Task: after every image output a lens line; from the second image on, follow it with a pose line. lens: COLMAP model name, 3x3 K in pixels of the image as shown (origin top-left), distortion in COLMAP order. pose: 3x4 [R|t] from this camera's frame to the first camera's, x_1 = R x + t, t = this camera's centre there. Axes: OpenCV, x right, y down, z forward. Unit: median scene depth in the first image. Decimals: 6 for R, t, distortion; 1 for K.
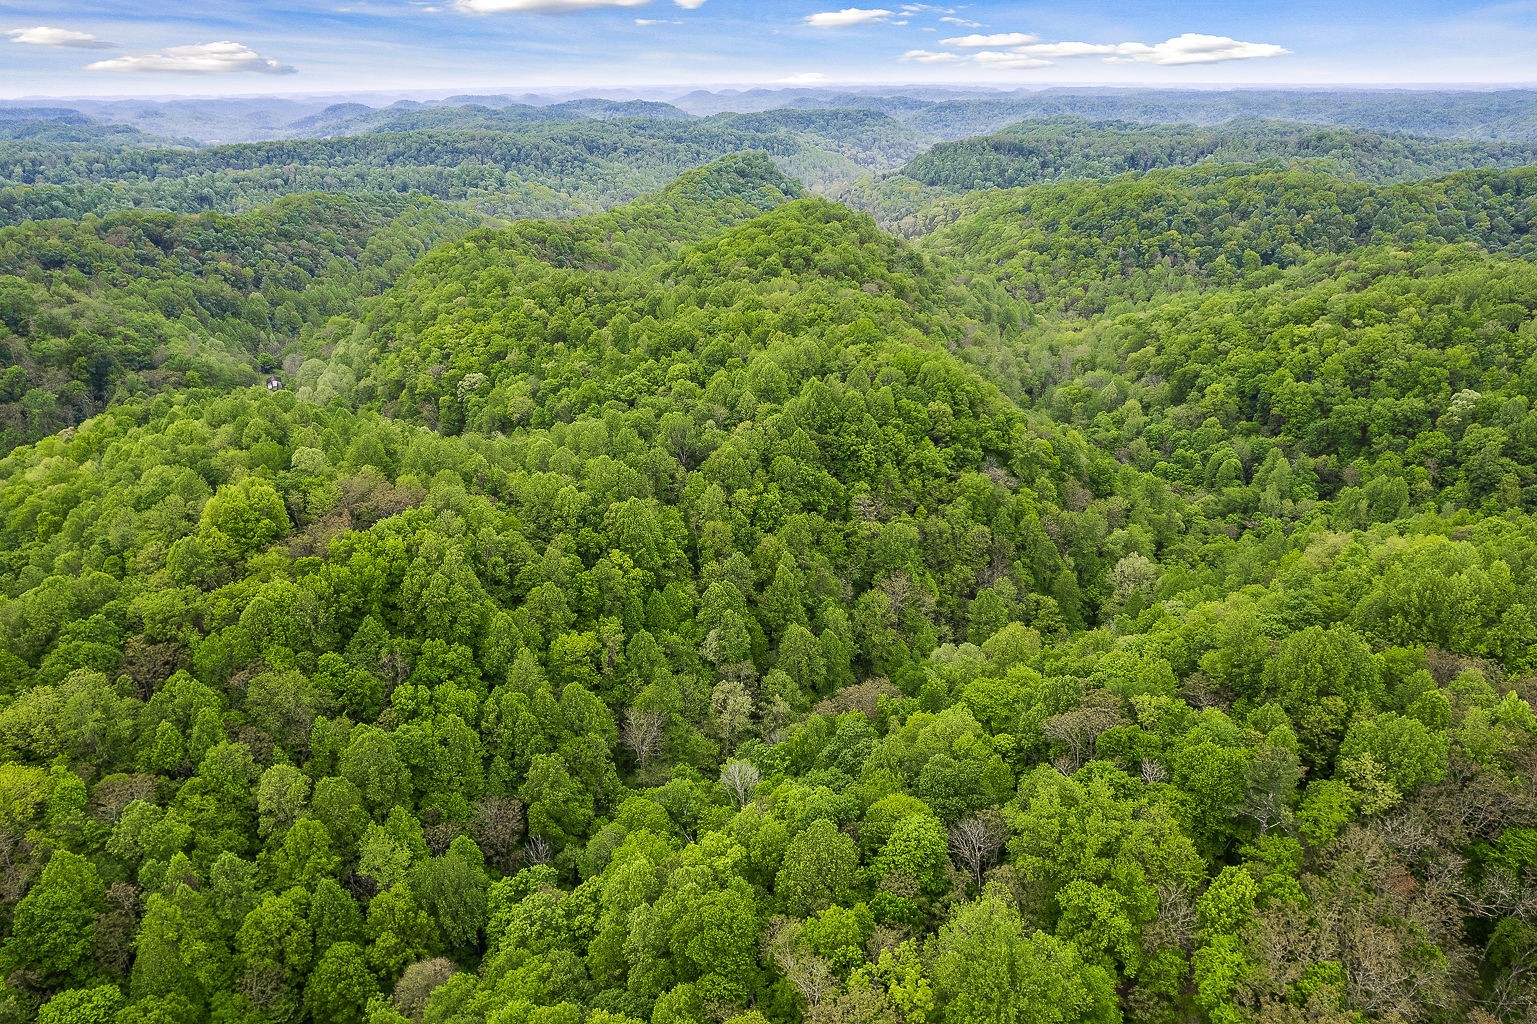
lens RADIAL K [[1049.3, 0, 795.6], [0, 1049.3, 473.6], [0, 0, 1]] dist [-0.074996, 0.071750]
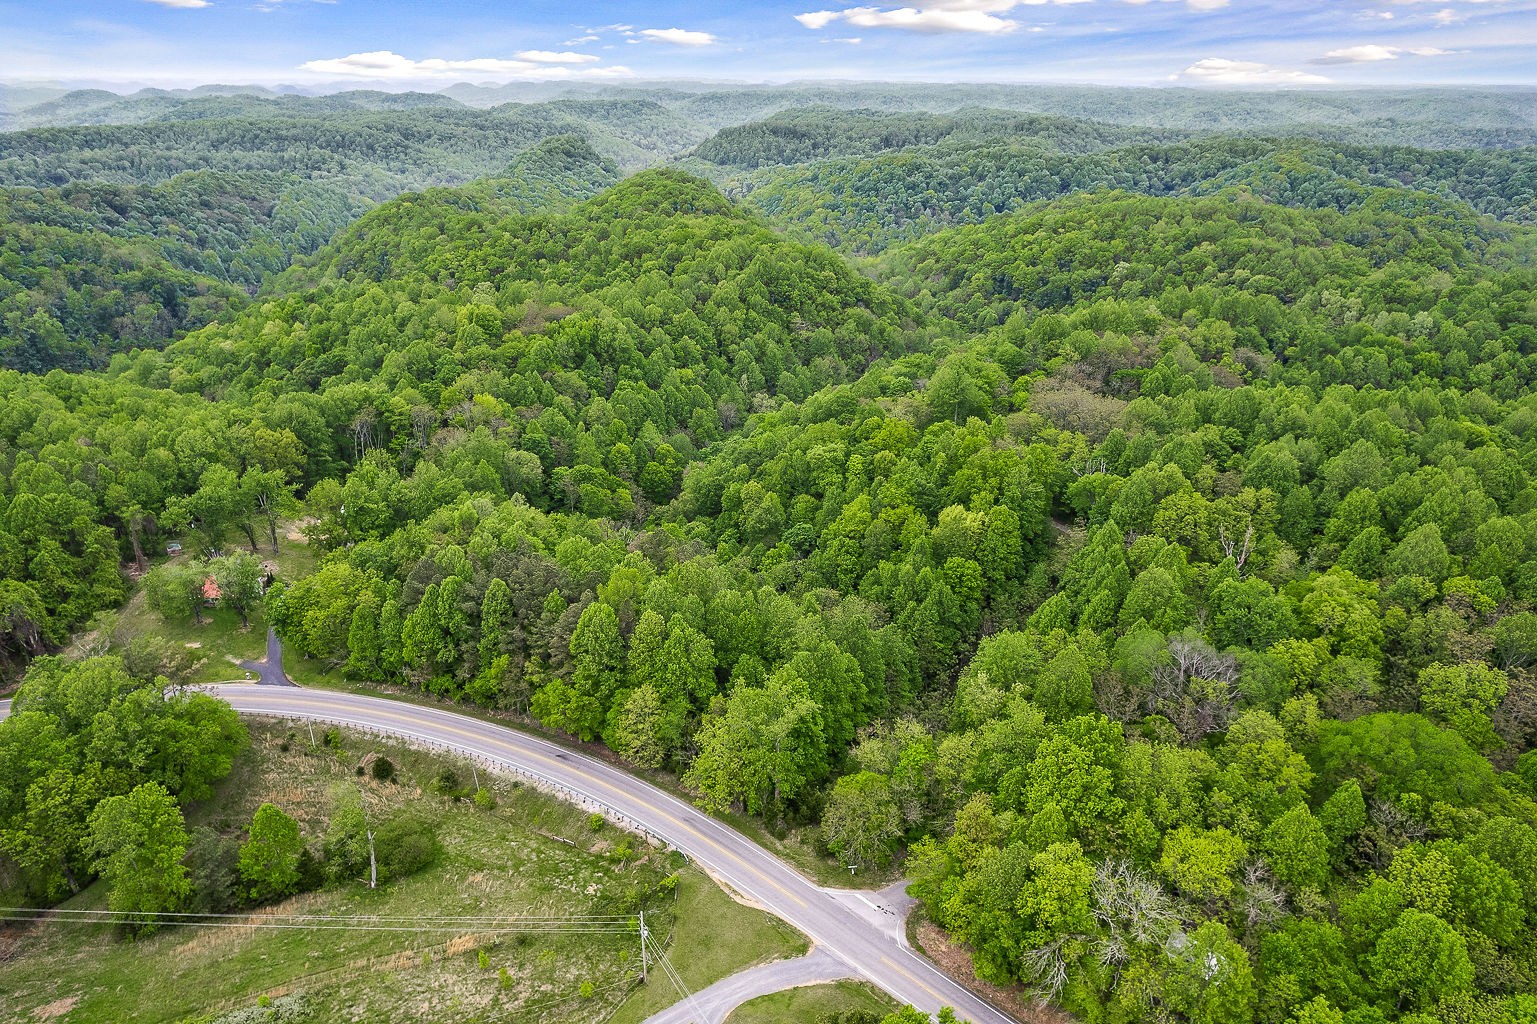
lens RADIAL K [[984.5, 0, 768.5], [0, 984.5, 512.0], [0, 0, 1]] dist [-0.075654, 0.073081]
pose [[0.978779, -0.074545, 0.190877, -0.173070], [0.062478, 0.995694, 0.068480, 0.123582], [-0.195160, -0.055101, 0.979222, -0.324835]]
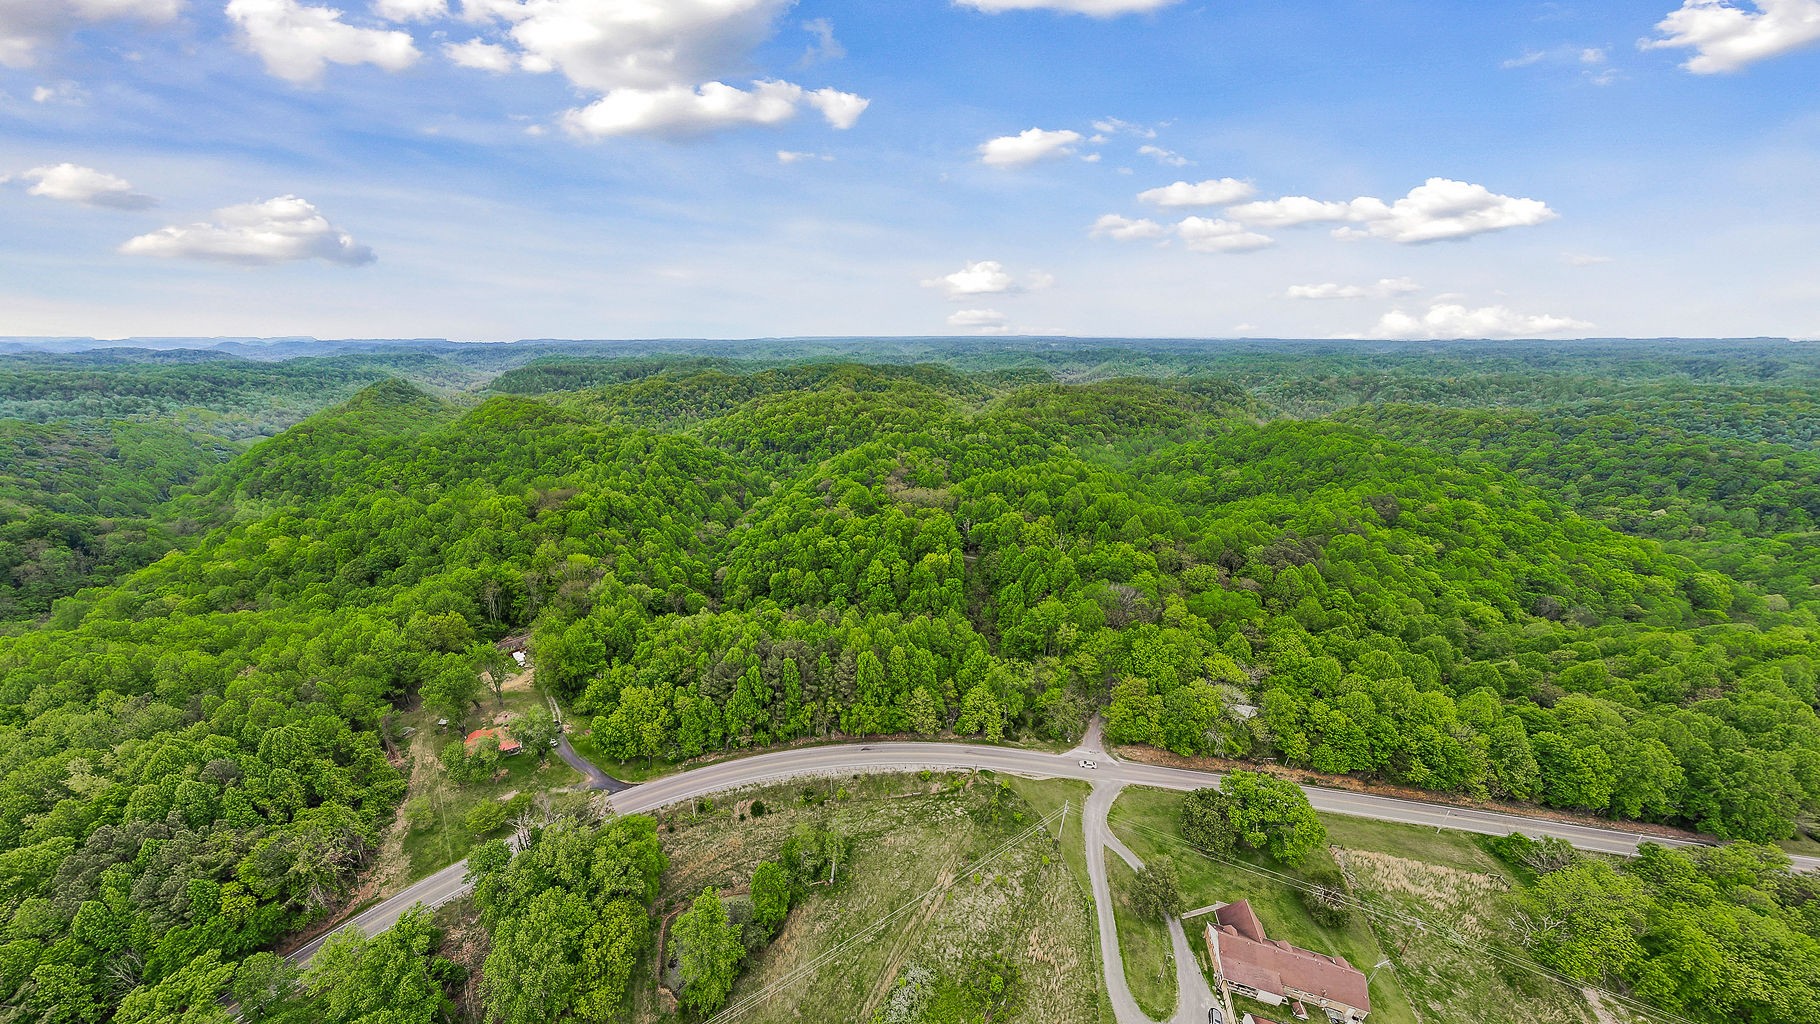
lens RADIAL K [[525.1, 0, 850.4], [0, 525.1, 557.4], [0, 0, 1]] dist [0.004628, -0.001602]
pose [[0.722160, -0.269244, 0.637175, -0.341882], [0.244479, 0.961035, 0.129007, 0.085035], [-0.647082, 0.062612, 0.759845, -0.213854]]
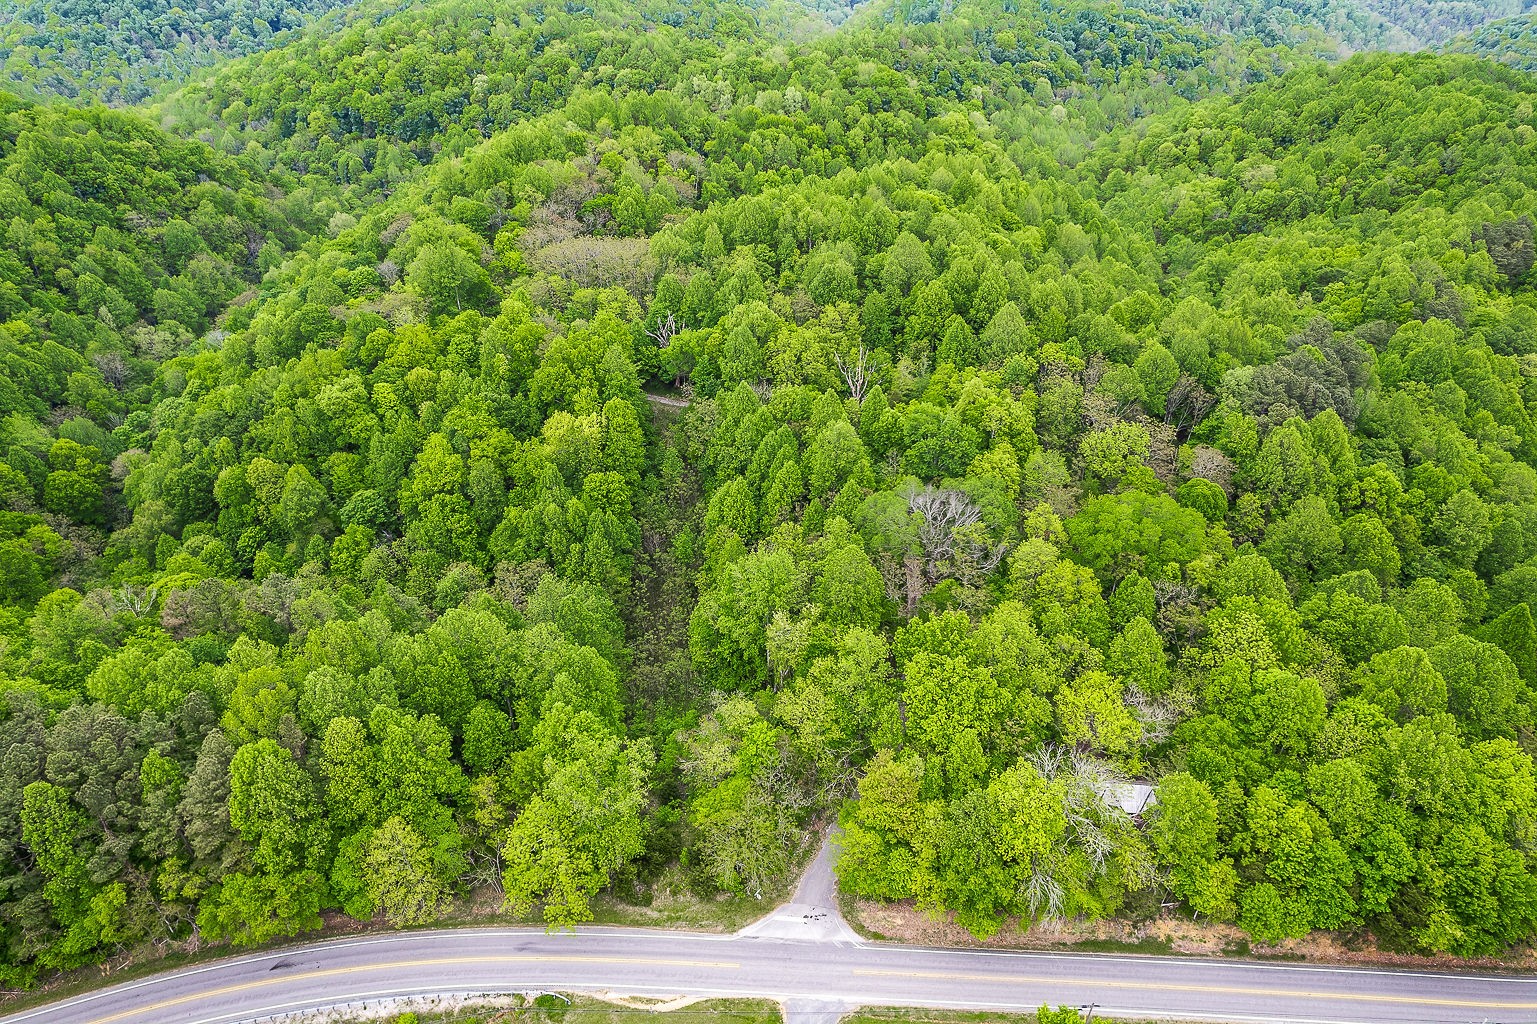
lens RADIAL K [[984.5, 0, 768.5], [0, 984.5, 512.0], [0, 0, 1]] dist [-0.075654, 0.073081]
pose [[0.619539, -0.434073, 0.654028, -0.214366], [0.267019, 0.900044, 0.344414, 0.084364], [-0.738155, -0.038740, 0.673518, -0.222086]]
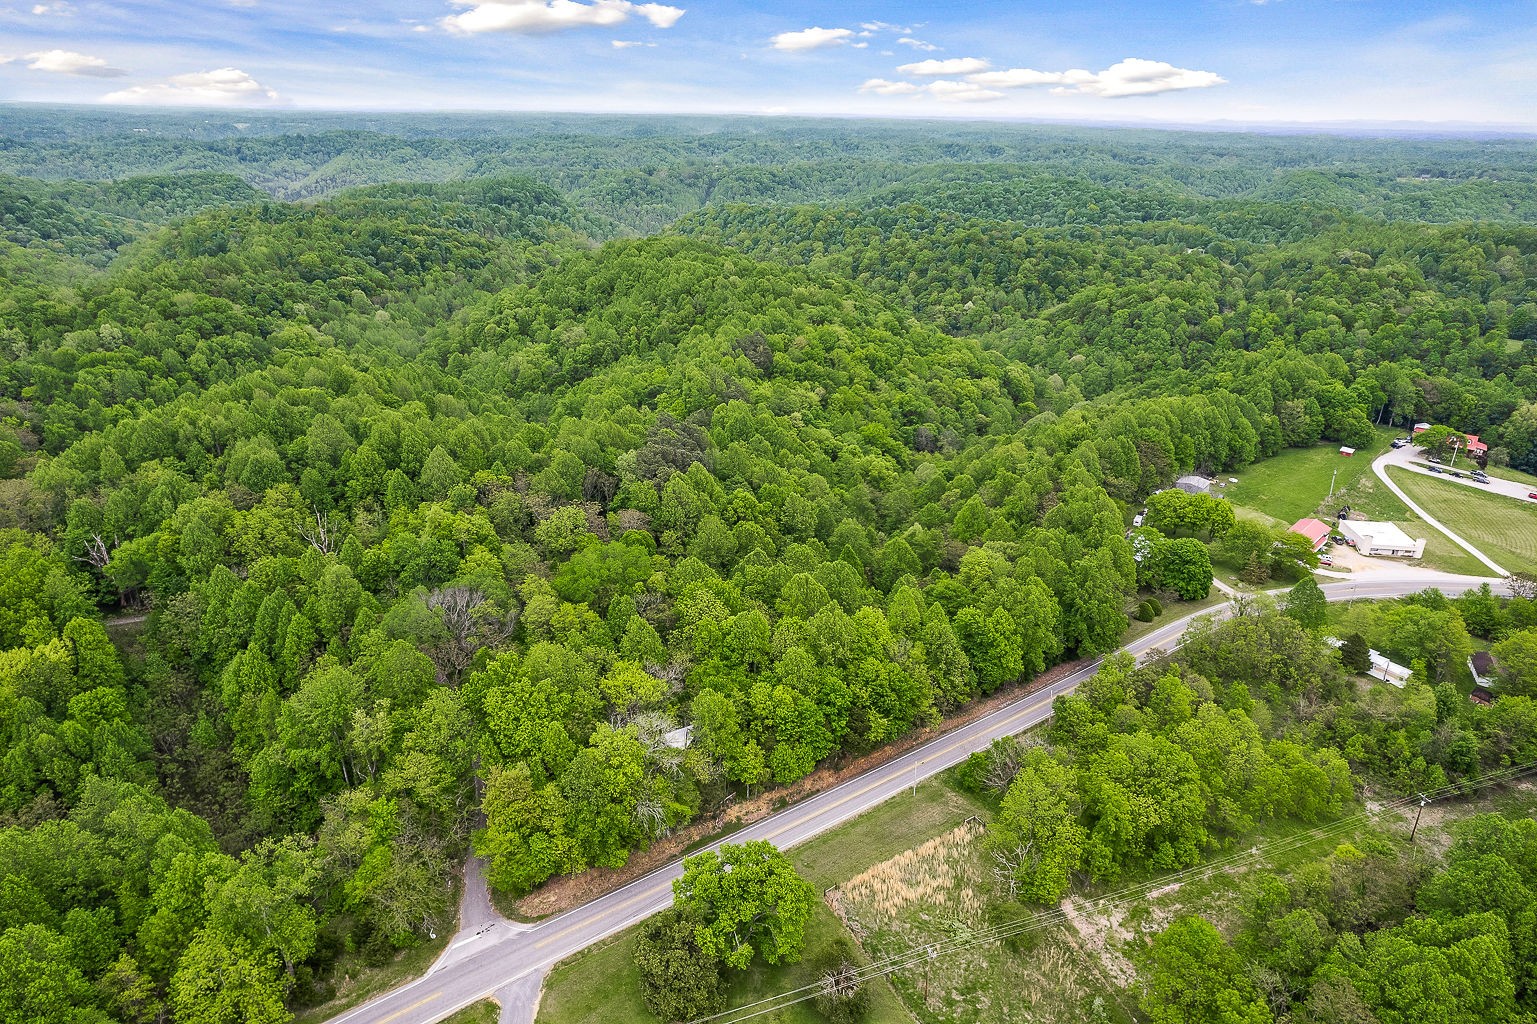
lens RADIAL K [[992.9, 0, 768.5], [0, 992.9, 512.0], [0, 0, 1]] dist [-0.096257, 0.105186]
pose [[-0.008008, -0.378353, 0.925627, -0.301929], [0.342158, 0.868746, 0.358063, 0.083765], [-0.939608, 0.319578, 0.122500, -0.221264]]
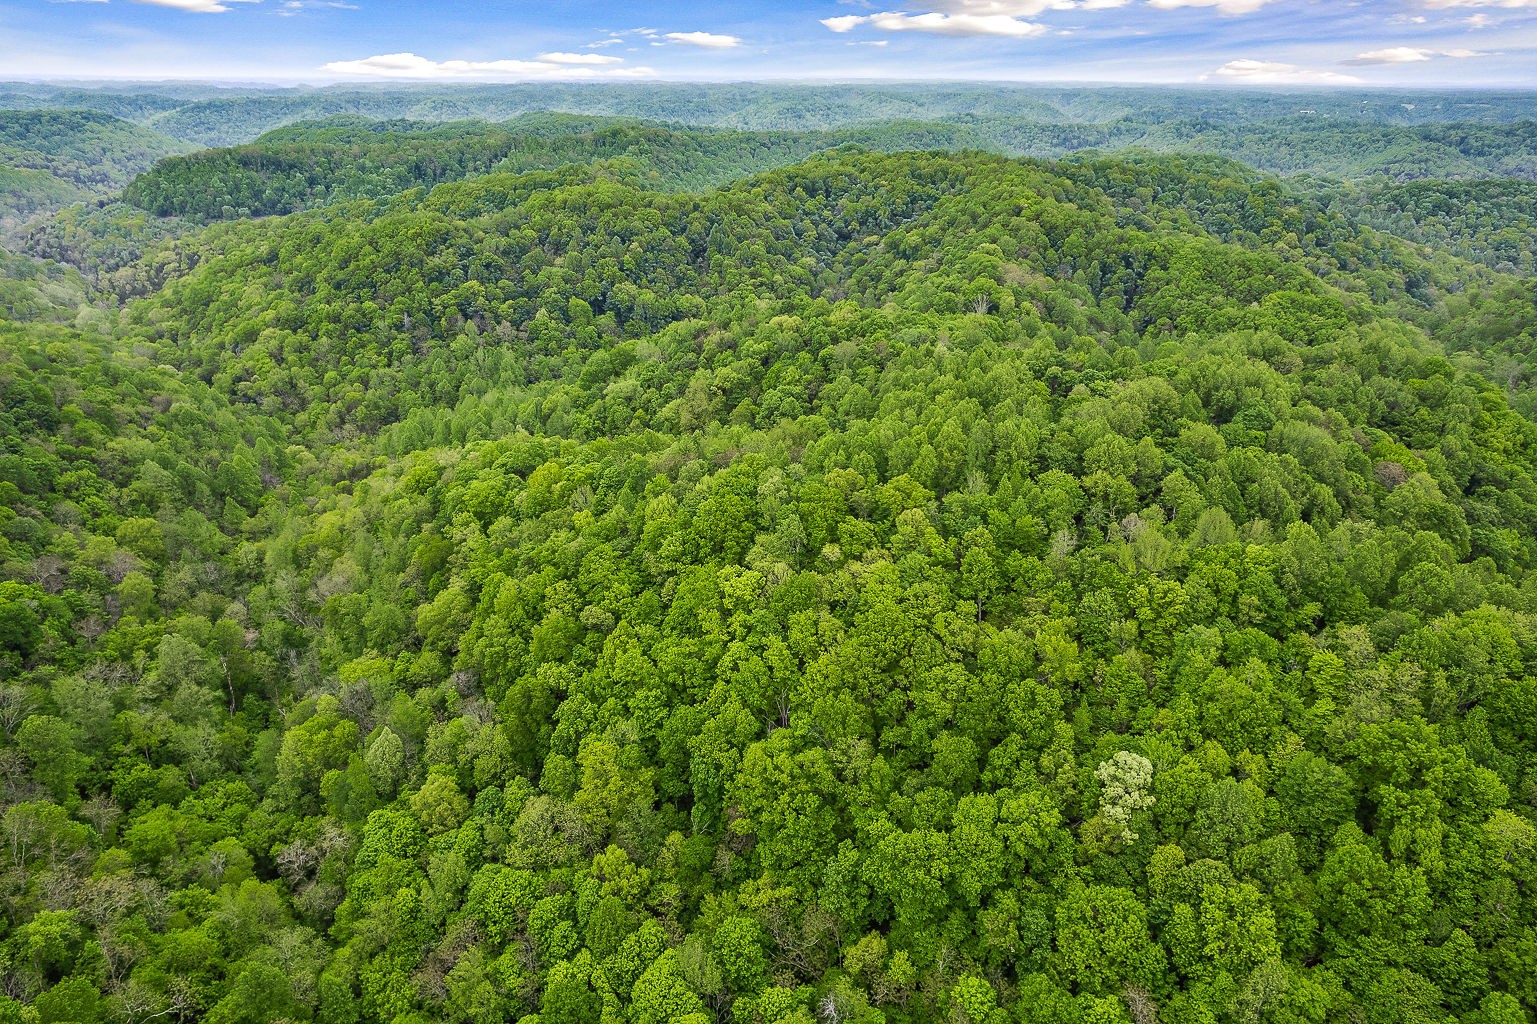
lens RADIAL K [[994.7, 0, 771.2], [0, 994.7, 506.0], [0, 0, 1]] dist [-0.090033, 0.084952]
pose [[0.818569, -0.223611, 0.529096, 0.214879], [0.194925, 0.974594, 0.110320, -0.184412], [-0.540323, 0.012829, 0.841360, 0.486688]]
